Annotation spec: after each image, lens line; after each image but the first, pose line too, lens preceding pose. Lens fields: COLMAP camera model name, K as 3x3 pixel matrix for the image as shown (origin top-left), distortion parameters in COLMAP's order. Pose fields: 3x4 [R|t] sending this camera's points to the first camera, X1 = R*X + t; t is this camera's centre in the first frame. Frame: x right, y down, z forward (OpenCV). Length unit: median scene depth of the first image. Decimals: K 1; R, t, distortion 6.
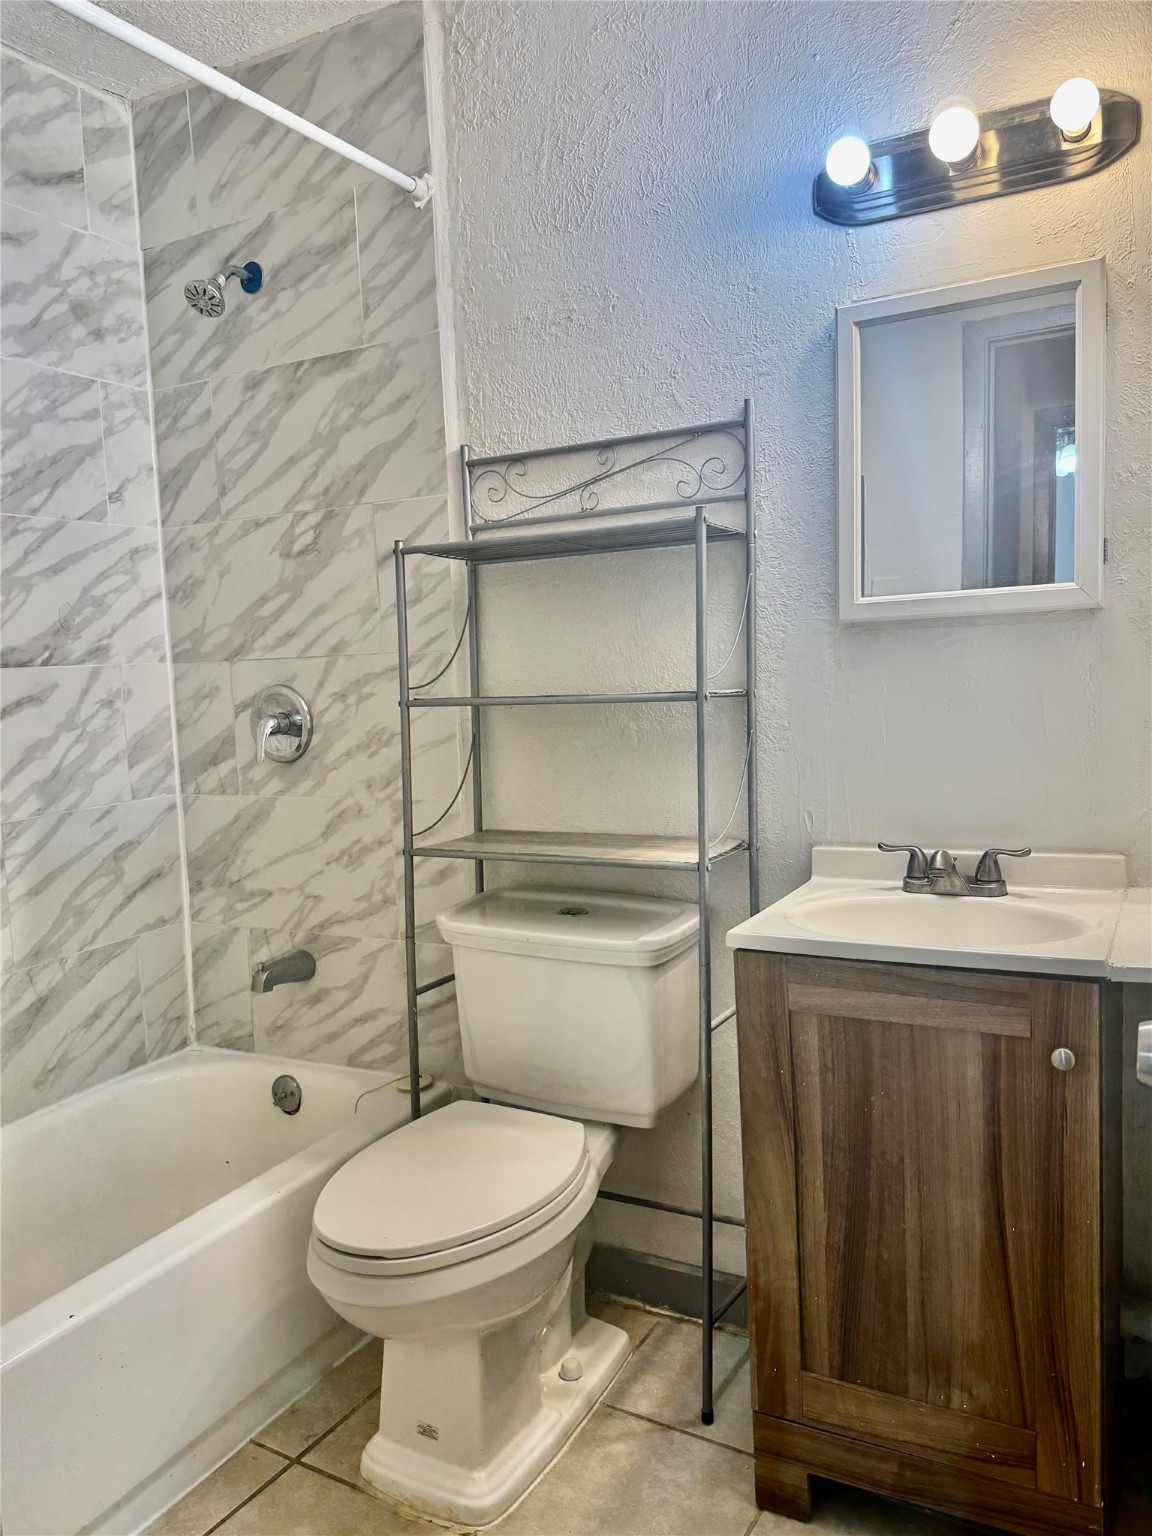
lens RADIAL K [[1144.1, 0, 577.1], [0, 1144.1, 765.5], [0, 0, 1]] dist [0.003607, -0.002020]
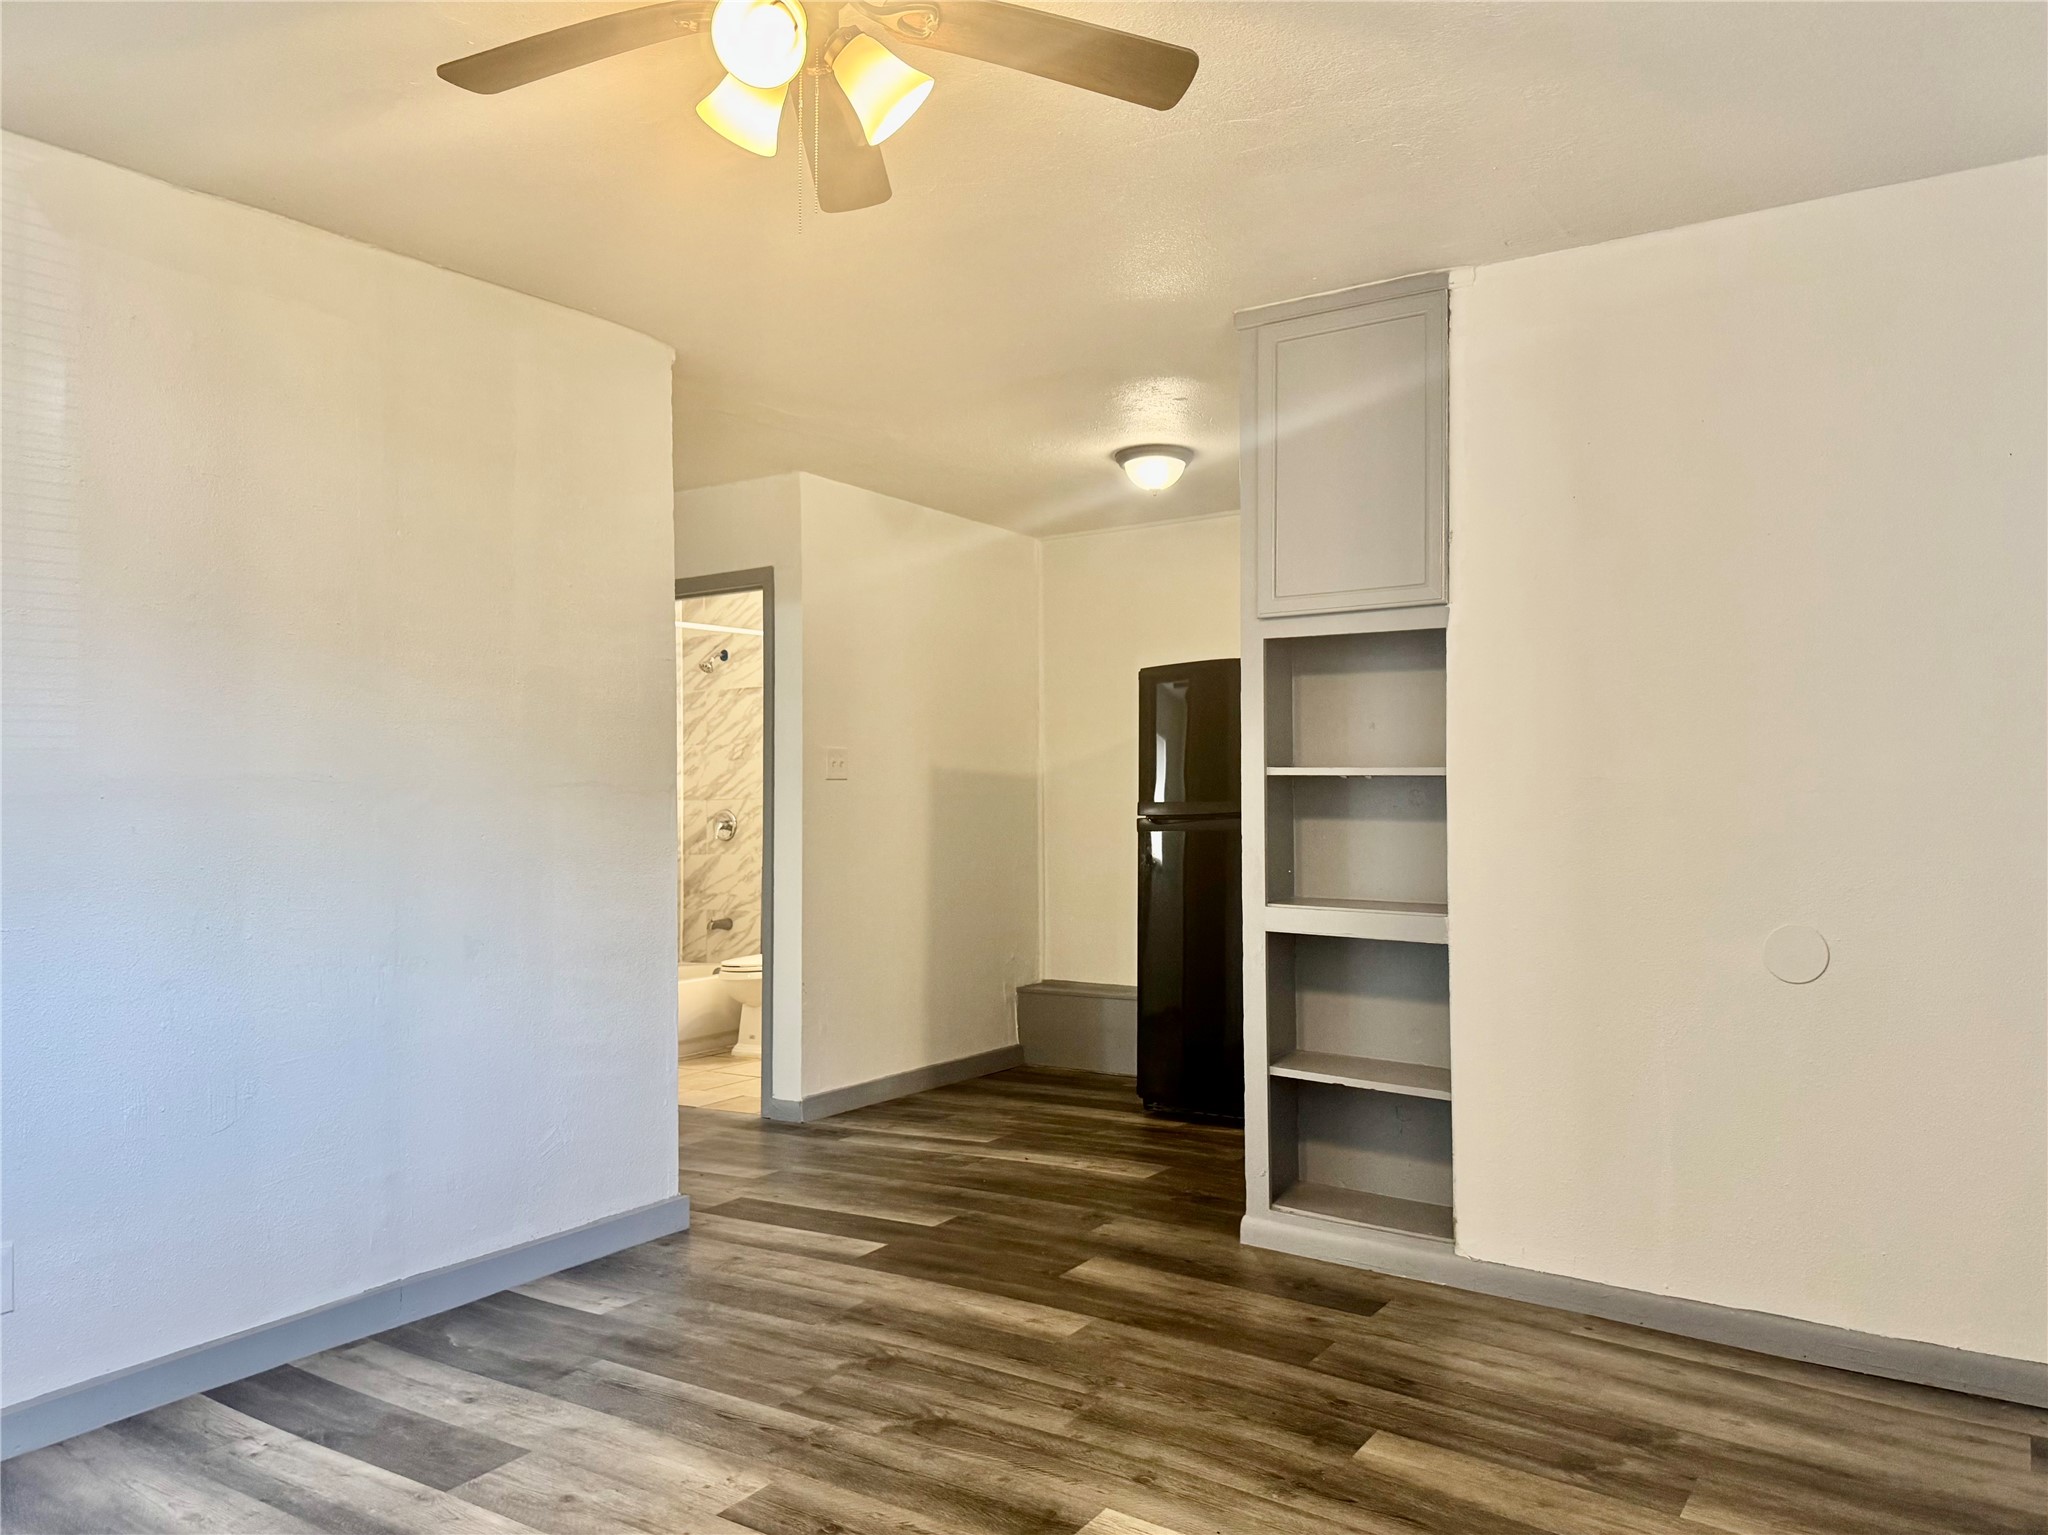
lens RADIAL K [[1525.4, 0, 1023.3], [0, 1525.4, 772.7], [0, 0, 1]] dist [0.003607, -0.002020]
pose [[0.995776, 0.029381, -0.086985, 0.683320], [-0.039948, 0.991683, -0.122349, 0.233051], [0.082666, 0.125307, 0.988668, -2.277016]]
